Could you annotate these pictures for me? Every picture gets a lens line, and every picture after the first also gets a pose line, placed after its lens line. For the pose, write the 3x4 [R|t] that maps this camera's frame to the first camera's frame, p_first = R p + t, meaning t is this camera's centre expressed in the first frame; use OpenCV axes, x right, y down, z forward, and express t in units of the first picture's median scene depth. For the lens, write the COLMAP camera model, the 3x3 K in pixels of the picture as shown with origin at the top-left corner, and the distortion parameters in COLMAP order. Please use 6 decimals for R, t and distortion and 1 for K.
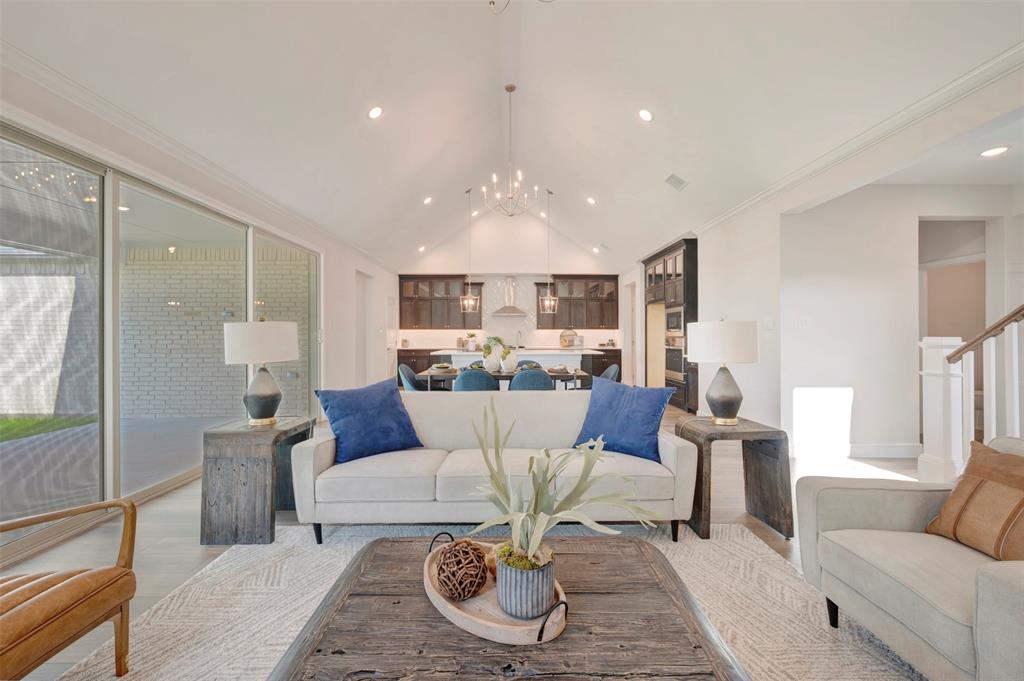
lens RADIAL K [[404.0, 0, 511.2], [0, 404.0, 333.5], [0, 0, 1]] dist [0.001072, 0.000069]
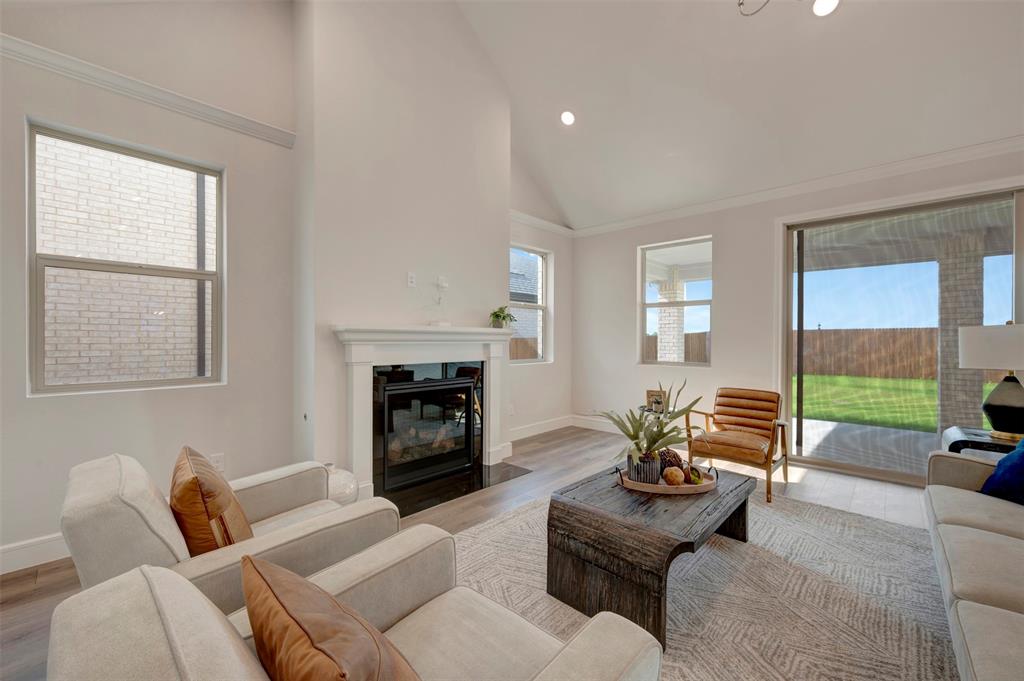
lens RADIAL K [[402.4, 0, 514.1], [0, 402.4, 340.6], [0, 0, 1]] dist [0.000014, -0.000075]
pose [[-0.689700, 0.000981, -0.724095, 0.226254], [-0.000614, 0.999998, 0.001939, 0.000860], [0.724095, 0.001782, -0.689698, 0.231635]]
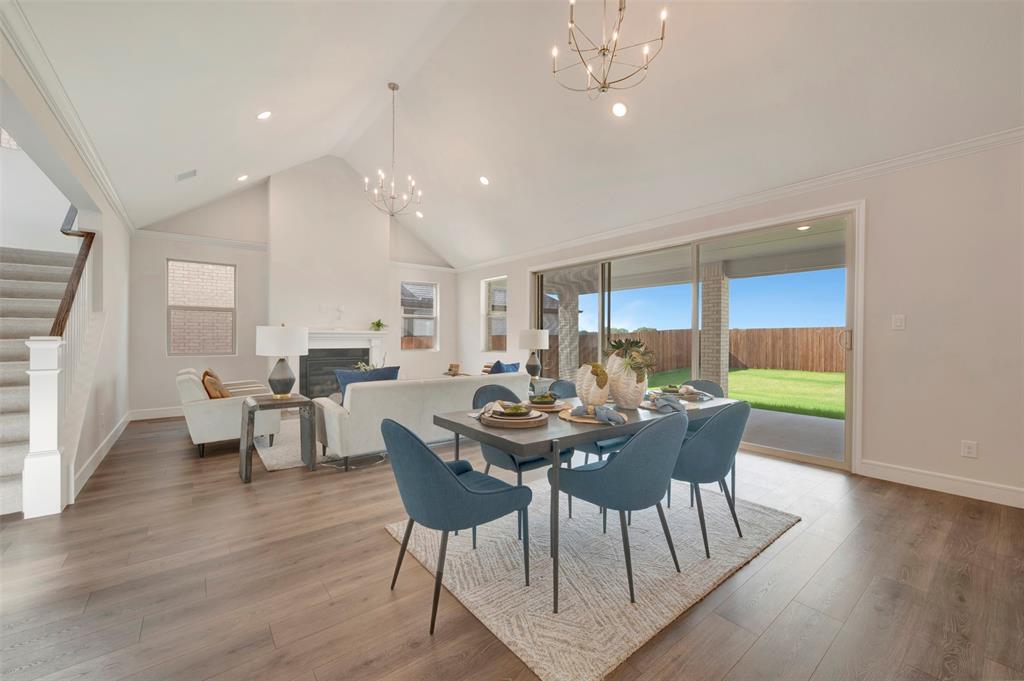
lens RADIAL K [[402.4, 0, 514.1], [0, 402.4, 340.6], [0, 0, 1]] dist [0.000014, -0.000075]
pose [[-0.786652, 0.004058, -0.617384, 0.211067], [0.000311, 0.999981, 0.006177, 0.002847], [0.617397, 0.004667, -0.786638, 0.726727]]
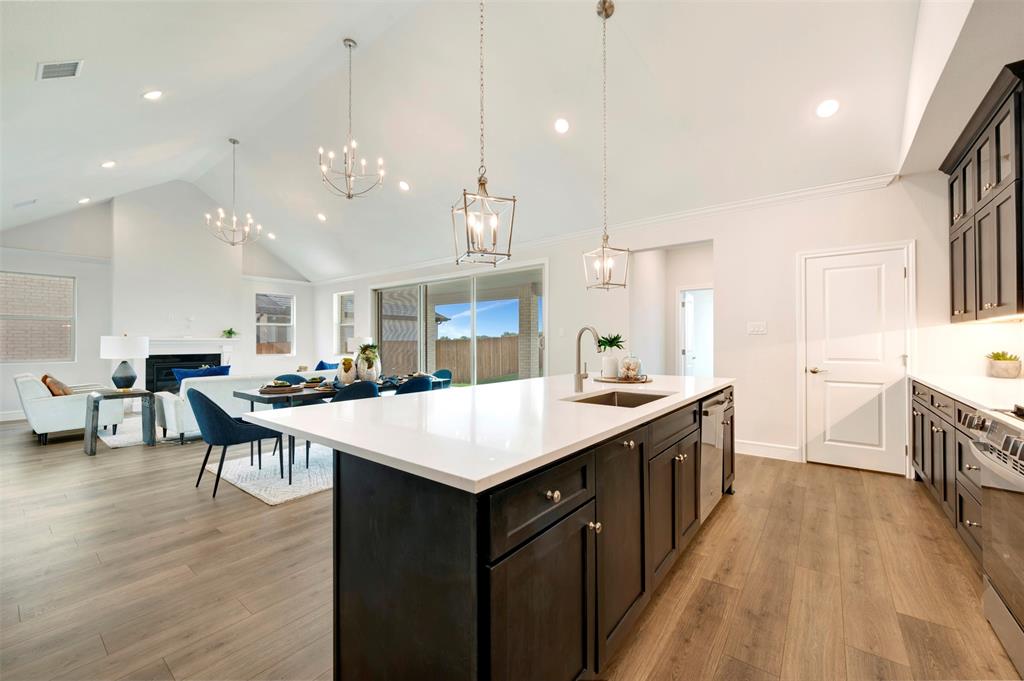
lens RADIAL K [[402.4, 0, 514.1], [0, 402.4, 340.6], [0, 0, 1]] dist [0.000014, -0.000075]
pose [[-0.617946, 0.000505, -0.786220, 0.242257], [0.008188, 0.999950, -0.005793, 0.004277], [0.786178, -0.010017, -0.617919, 0.978667]]
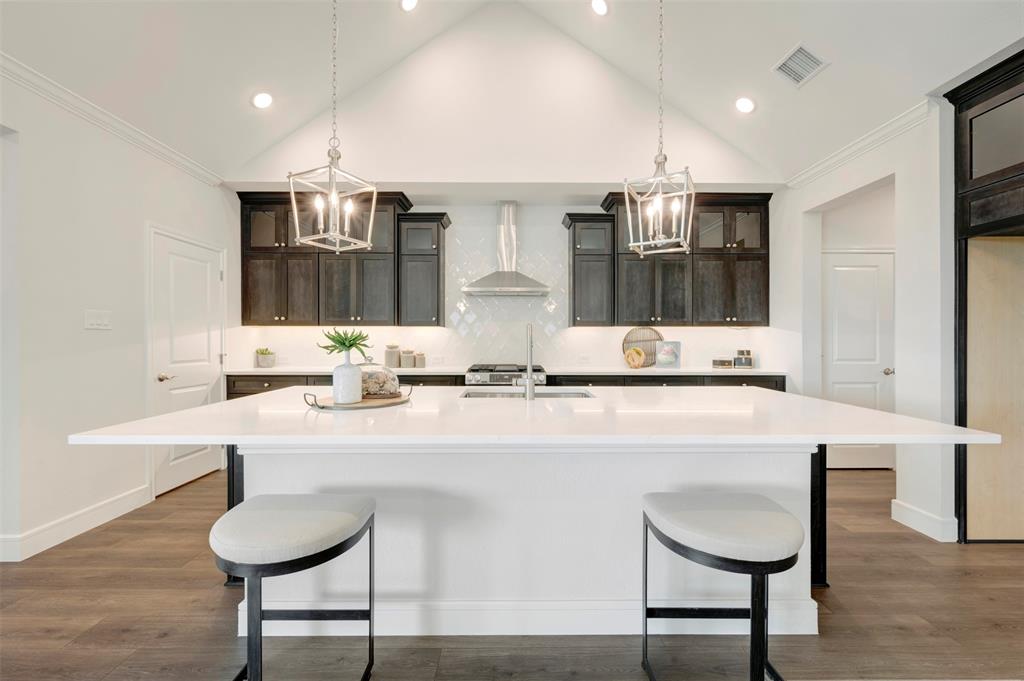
lens RADIAL K [[402.4, 0, 514.1], [0, 402.4, 340.6], [0, 0, 1]] dist [0.000014, -0.000075]
pose [[0.999998, 0.001998, -0.000567, 0.003606], [-0.001993, 0.999969, 0.007590, 0.001992], [0.000582, -0.007589, 0.999971, 0.627372]]
